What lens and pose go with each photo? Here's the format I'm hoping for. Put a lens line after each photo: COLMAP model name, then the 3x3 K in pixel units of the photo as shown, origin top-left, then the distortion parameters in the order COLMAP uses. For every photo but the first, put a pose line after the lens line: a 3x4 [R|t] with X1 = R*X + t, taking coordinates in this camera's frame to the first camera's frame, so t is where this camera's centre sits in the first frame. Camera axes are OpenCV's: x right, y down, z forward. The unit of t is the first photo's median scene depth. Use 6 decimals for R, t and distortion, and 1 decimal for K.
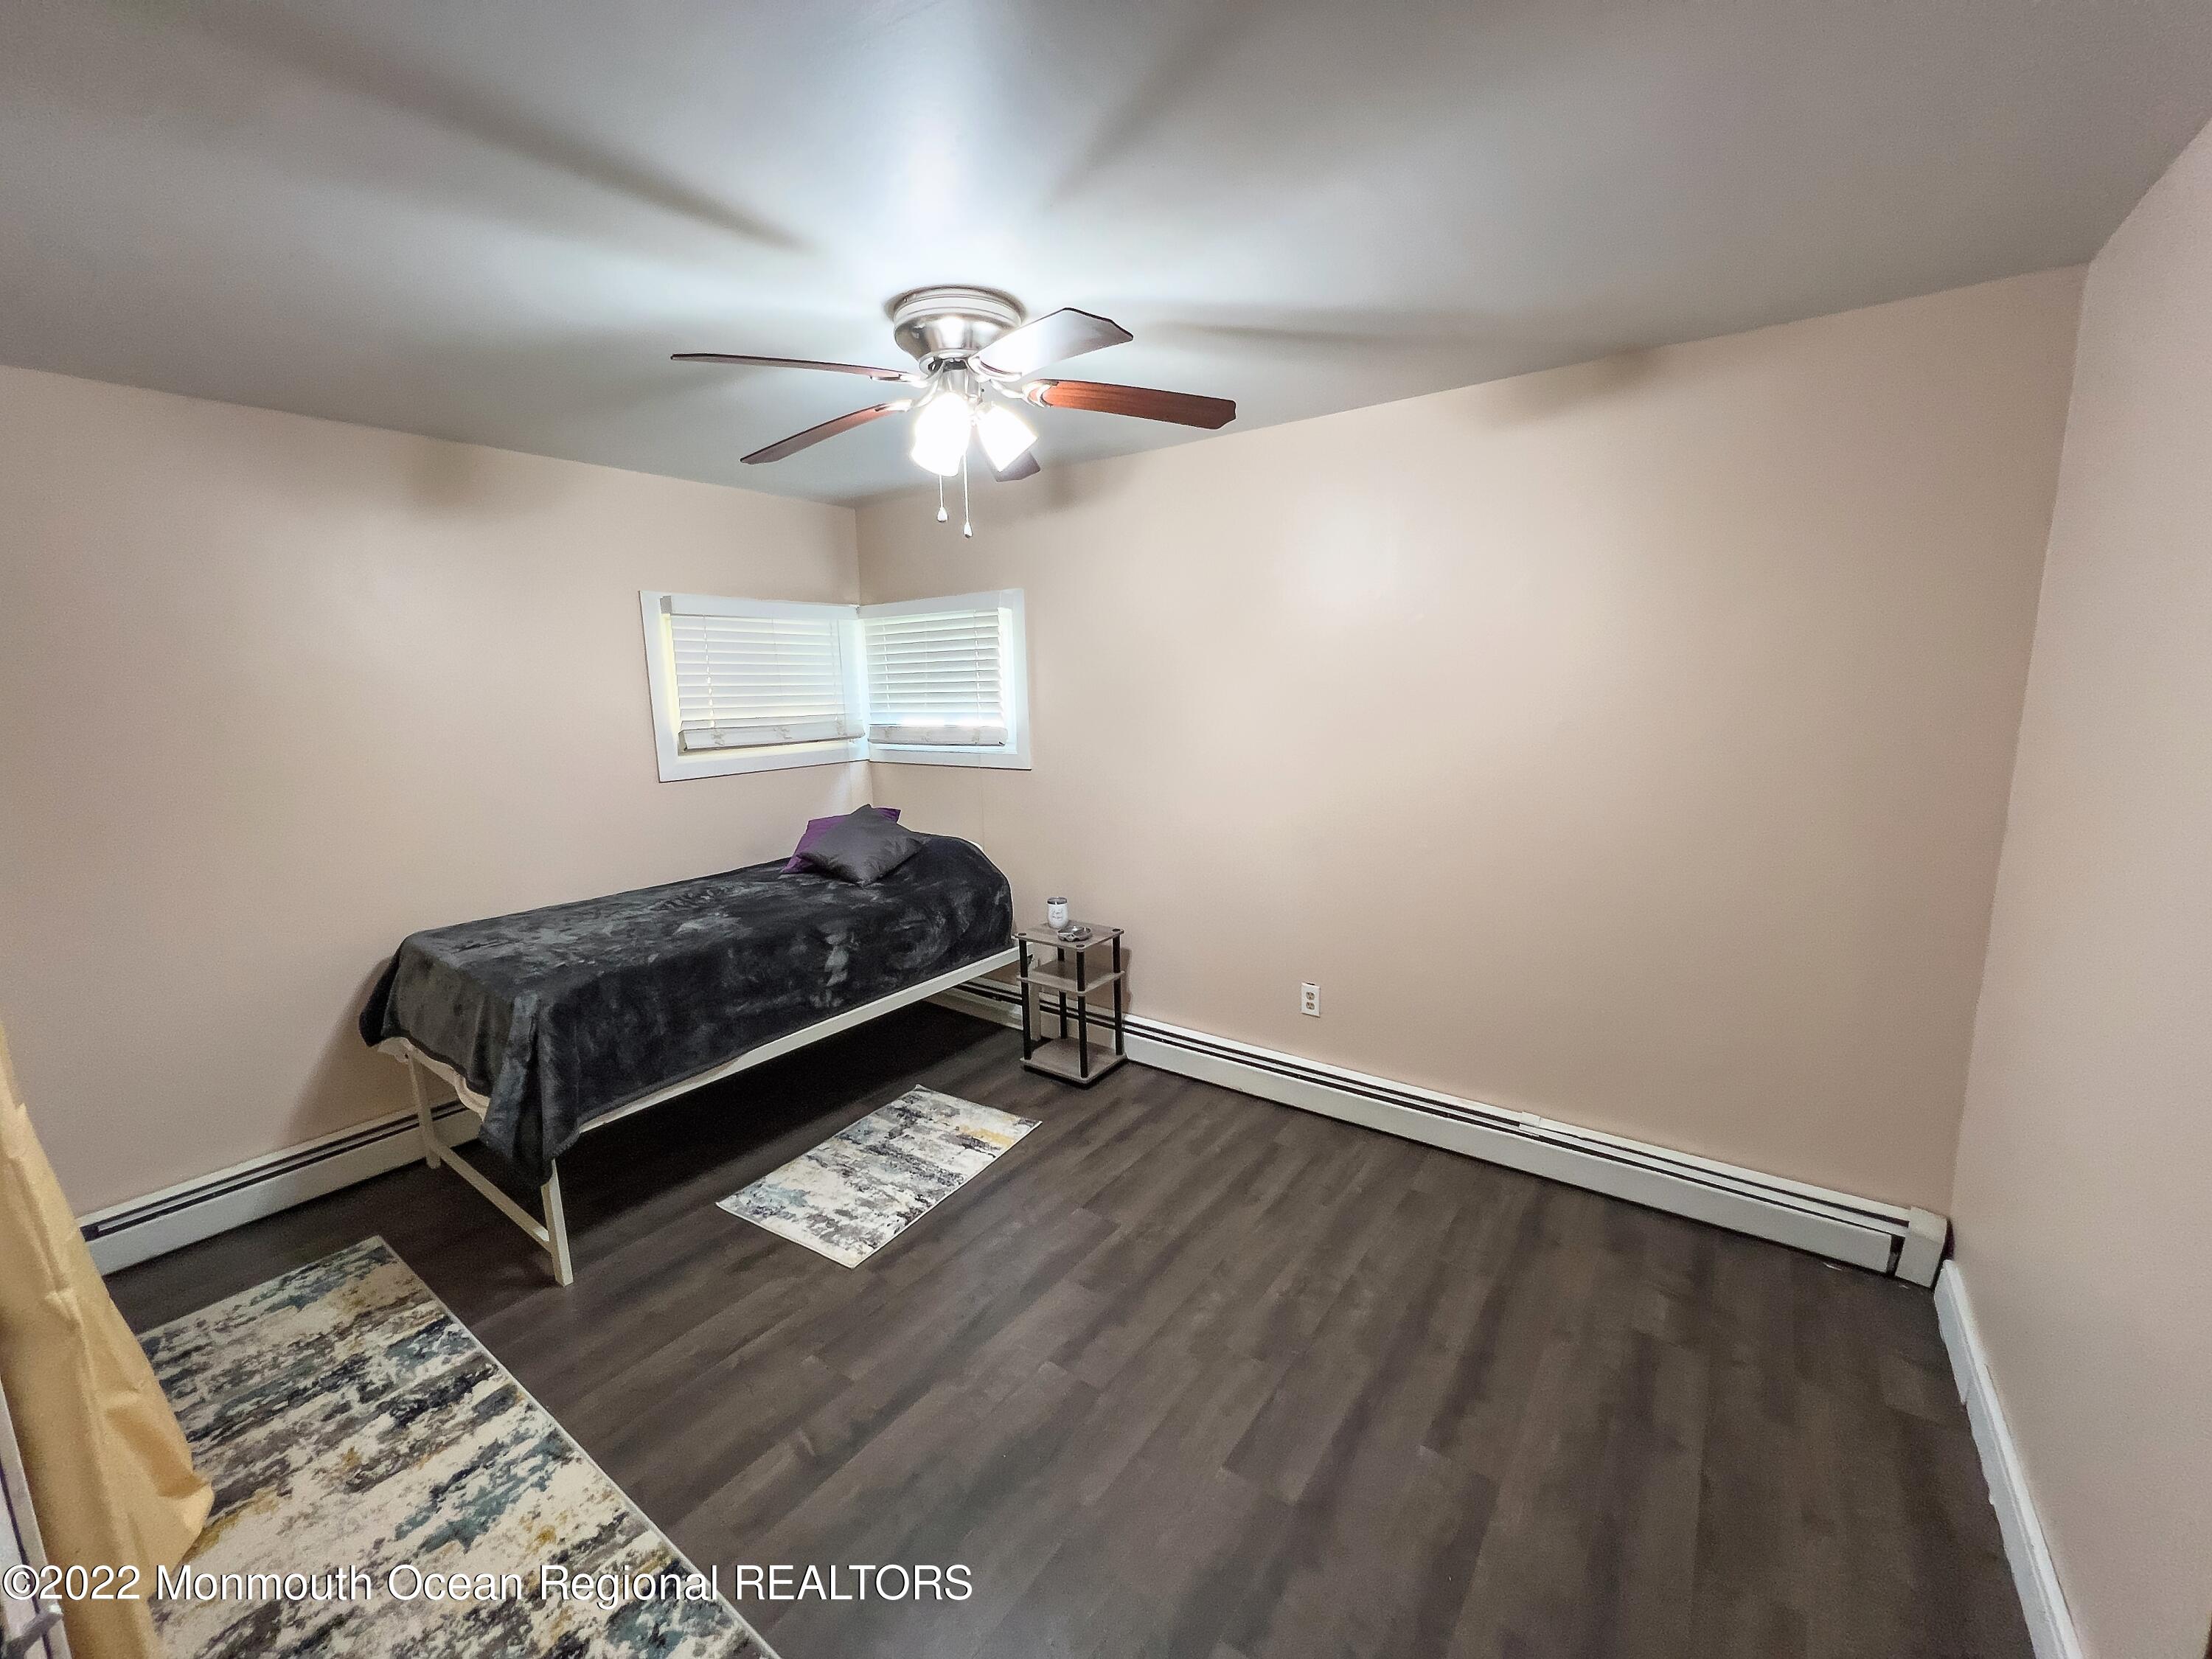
lens RADIAL K [[878.2, 0, 1106.0], [0, 878.2, 829.5], [0, 0, 1]] dist [0.001544, 0.000074]
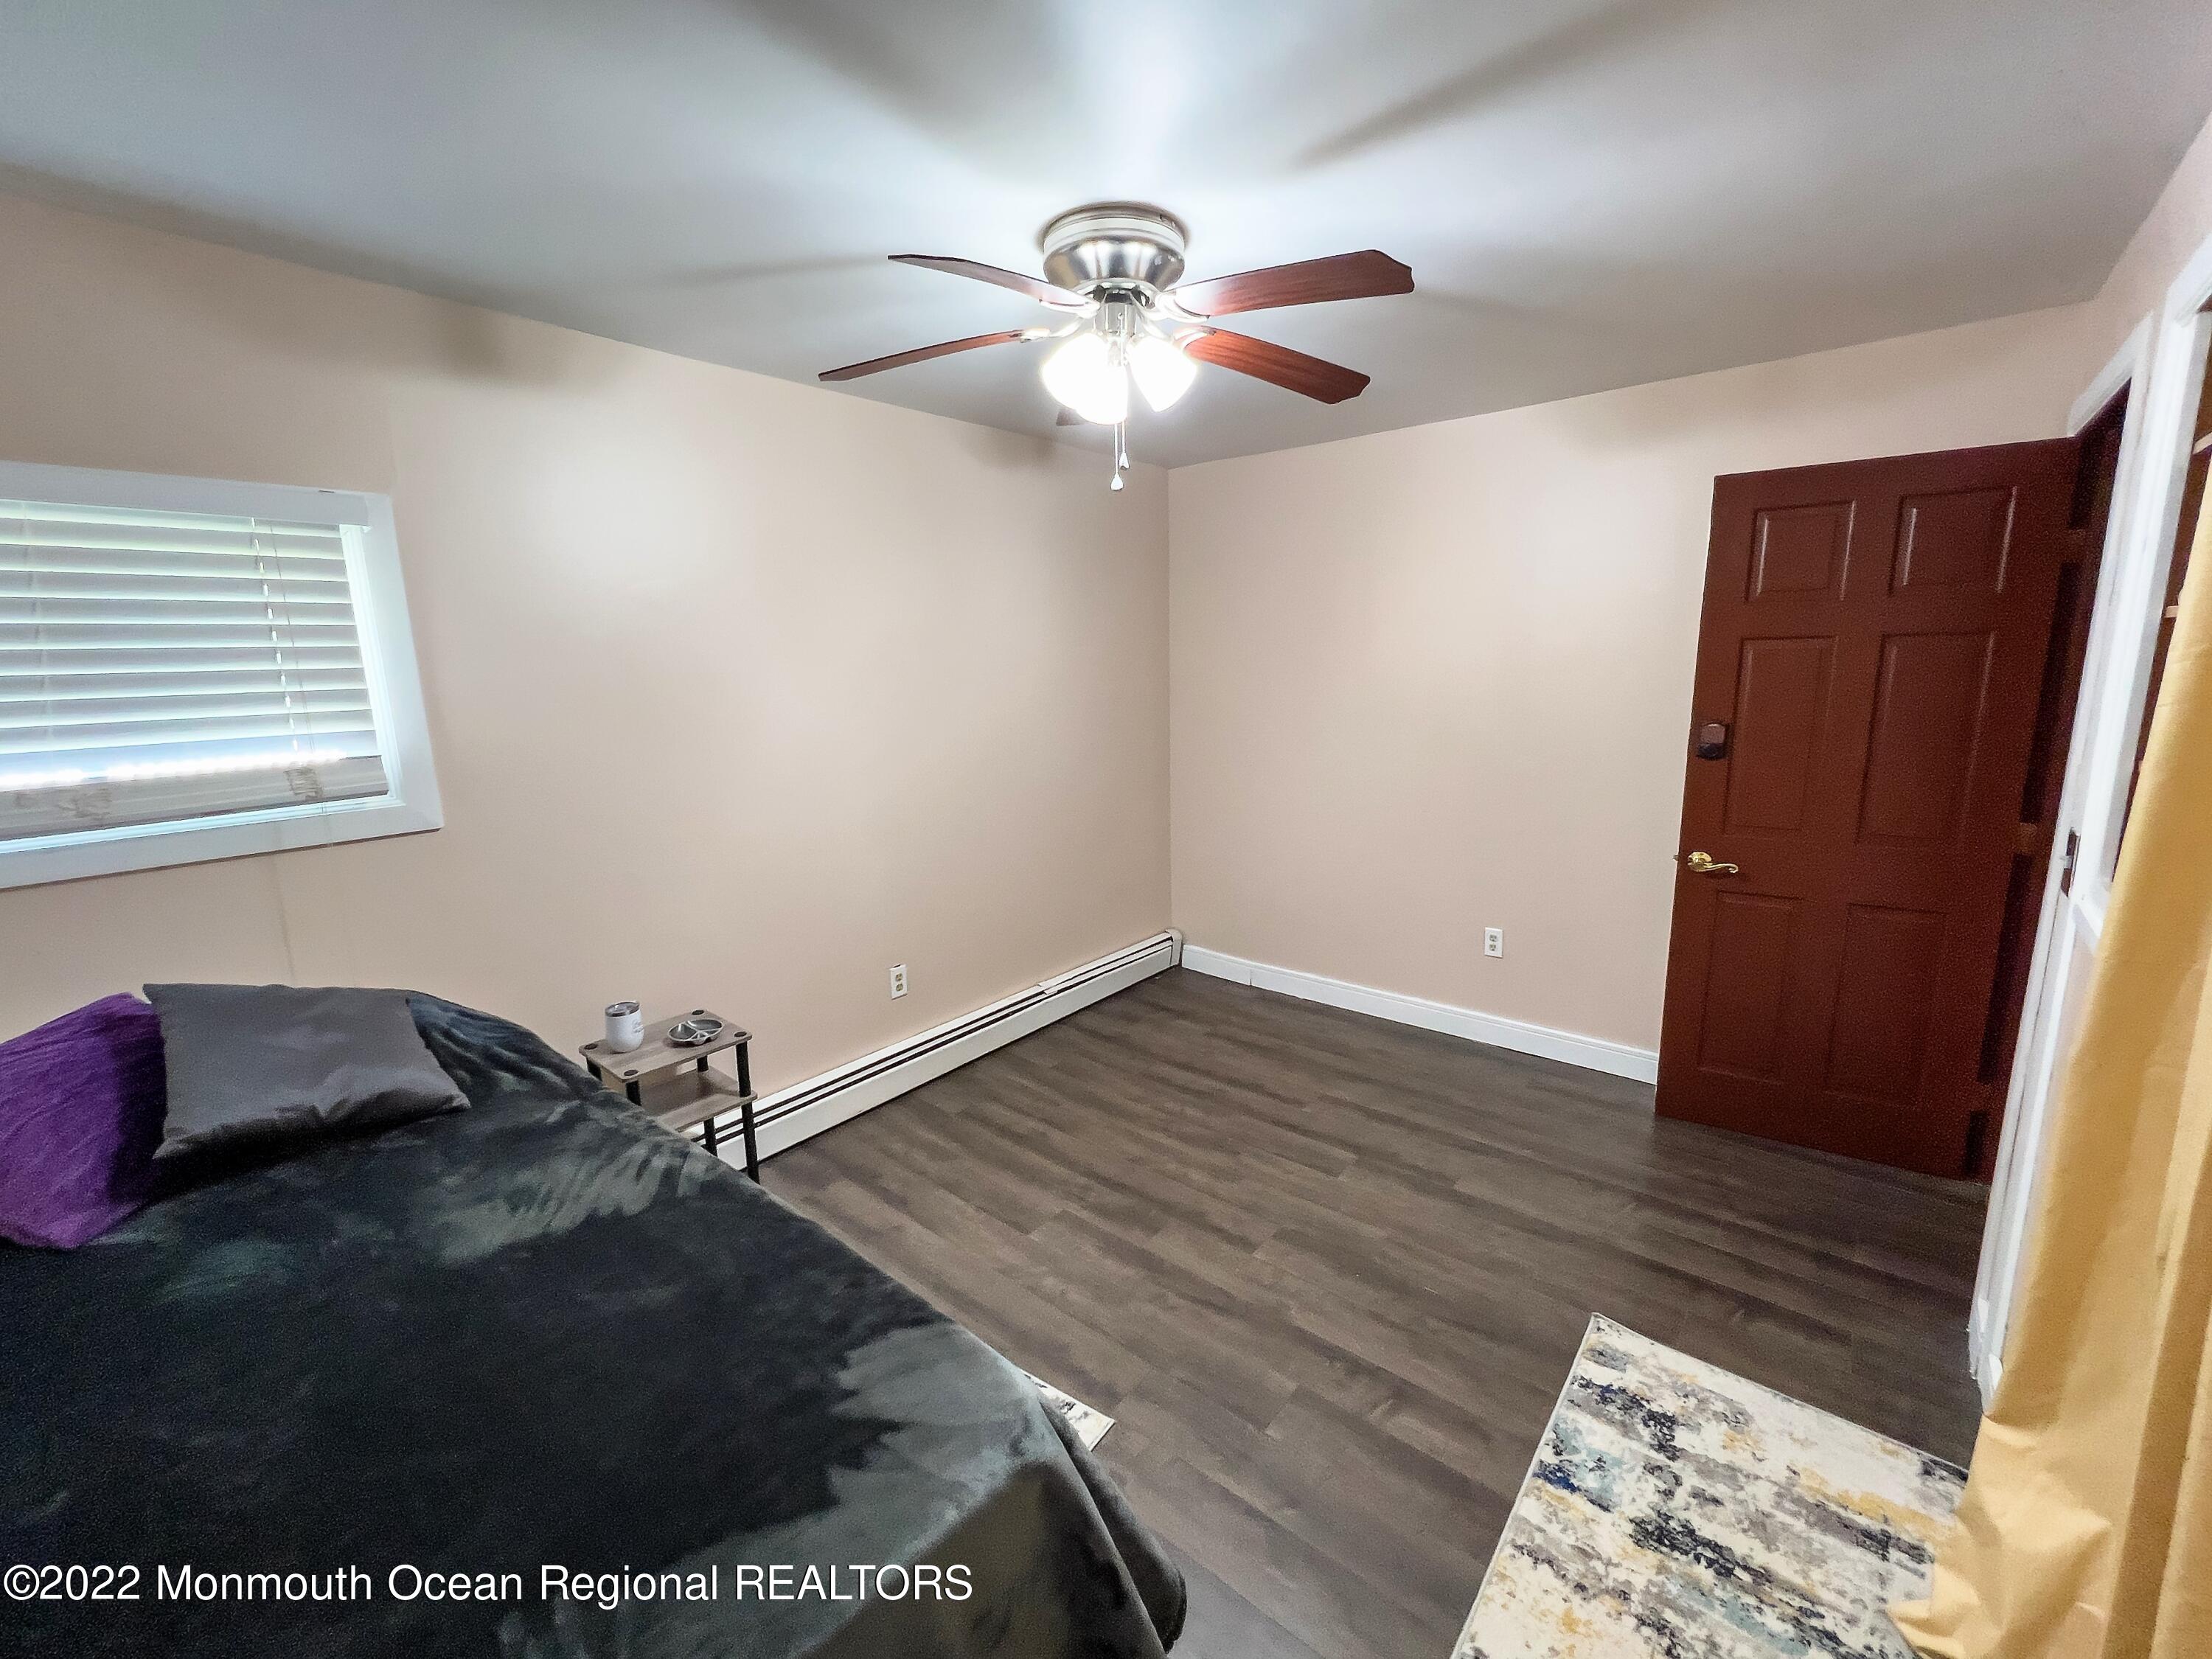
lens RADIAL K [[901.3, 0, 1092.4], [0, 901.3, 826.2], [0, 0, 1]] dist [-0.000093, 0.000105]
pose [[0.080504, -0.168937, 0.982334, -1.099672], [0.187242, 0.970550, 0.151566, -0.140968], [-0.979009, 0.171733, 0.109765, 0.954680]]
